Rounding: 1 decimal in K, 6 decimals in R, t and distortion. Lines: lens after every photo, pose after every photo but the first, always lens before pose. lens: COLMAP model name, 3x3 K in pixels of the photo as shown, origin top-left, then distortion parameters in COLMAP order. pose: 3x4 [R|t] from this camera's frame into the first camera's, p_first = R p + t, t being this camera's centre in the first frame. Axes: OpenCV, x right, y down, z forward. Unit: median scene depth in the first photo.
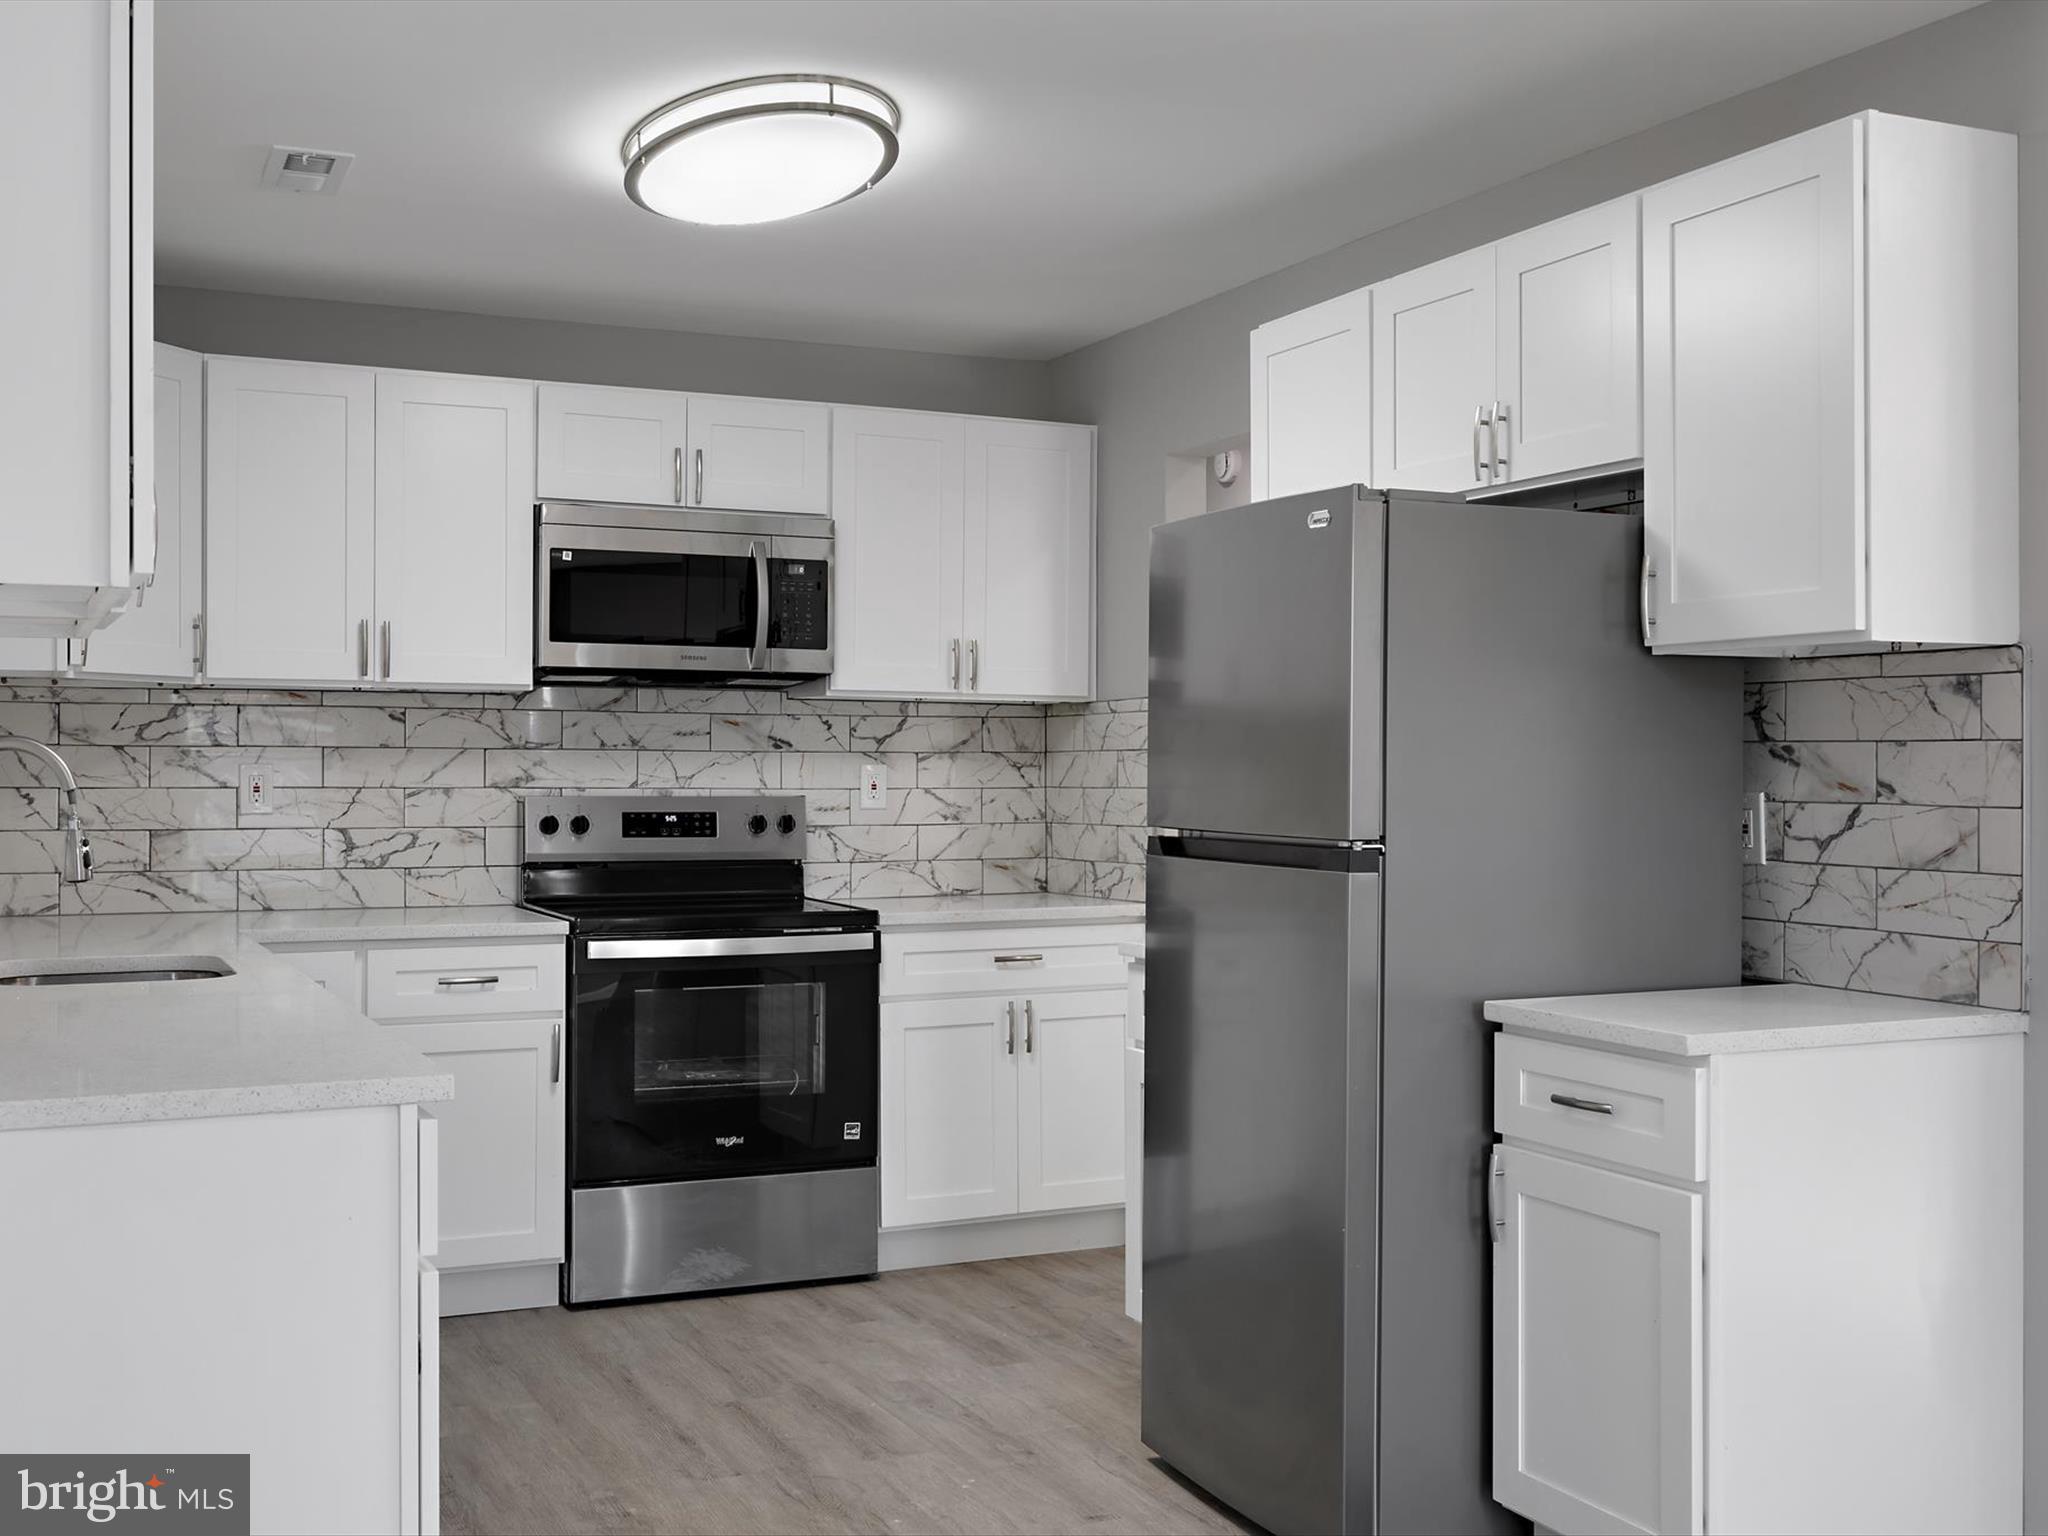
lens RADIAL K [[2100.3, 0, 1024.0], [0, 2100.3, 768.0], [0, 0, 1]] dist [0.007288, 0.012258]
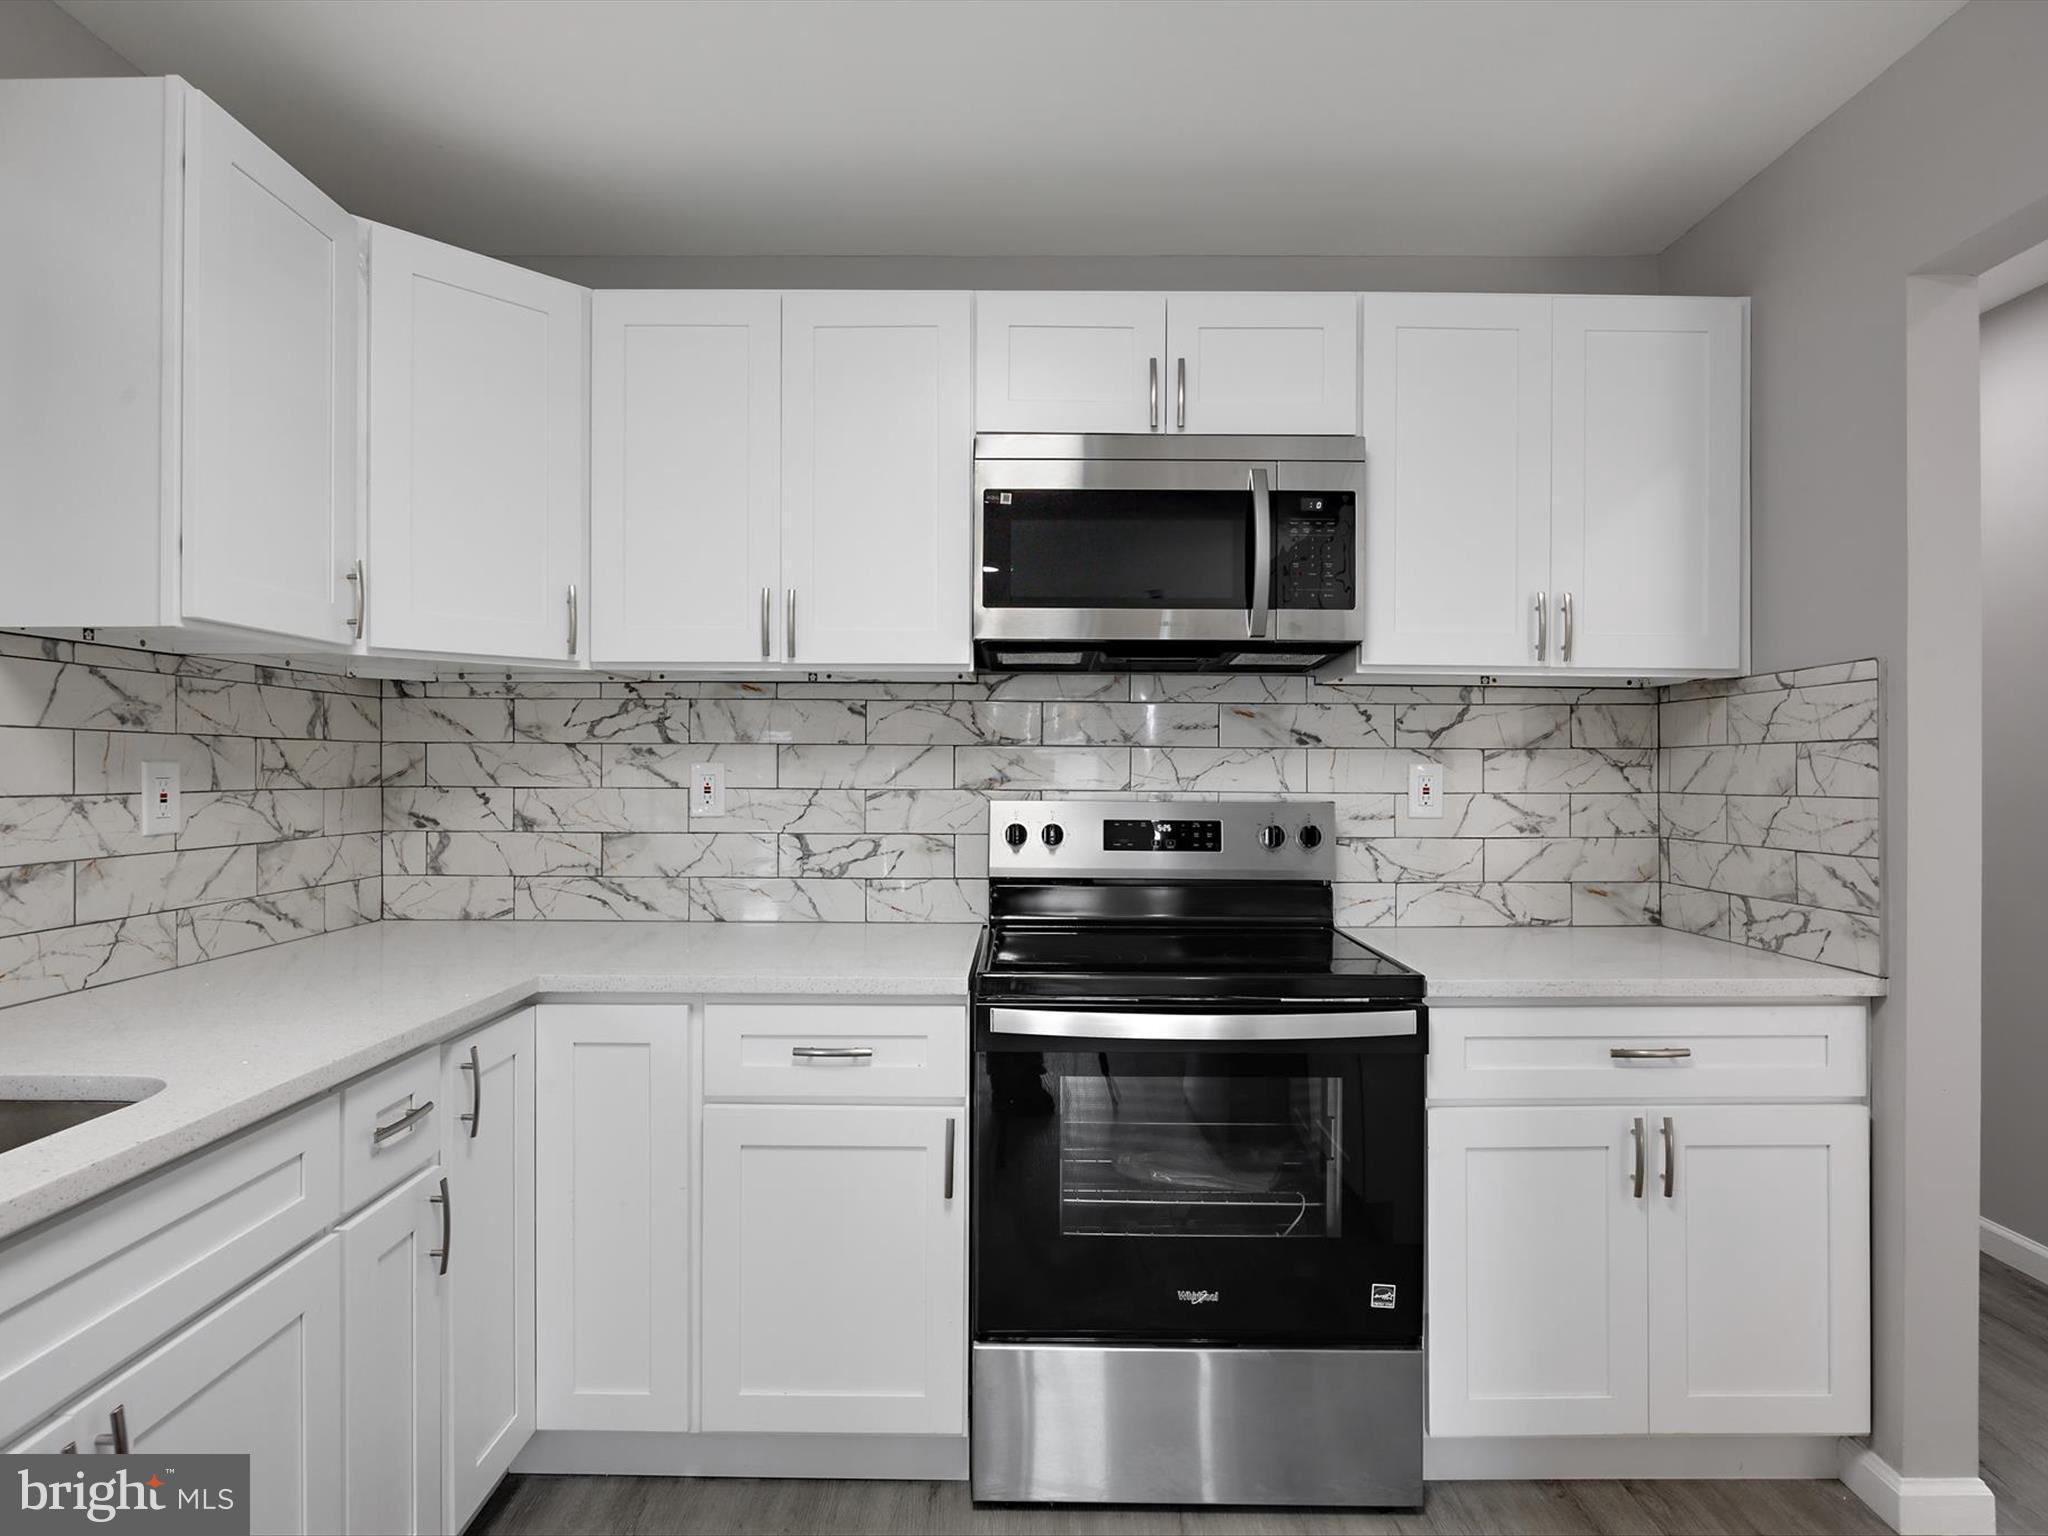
lens RADIAL K [[1024.5, 0, 1044.0], [0, 1024.5, 763.9], [0, 0, 1]] dist [-0.010834, 0.000430]
pose [[0.900629, -0.002080, -0.434583, -0.035218], [-0.001379, 0.999970, -0.007644, 0.001797], [0.434586, 0.007483, 0.900599, 0.627432]]
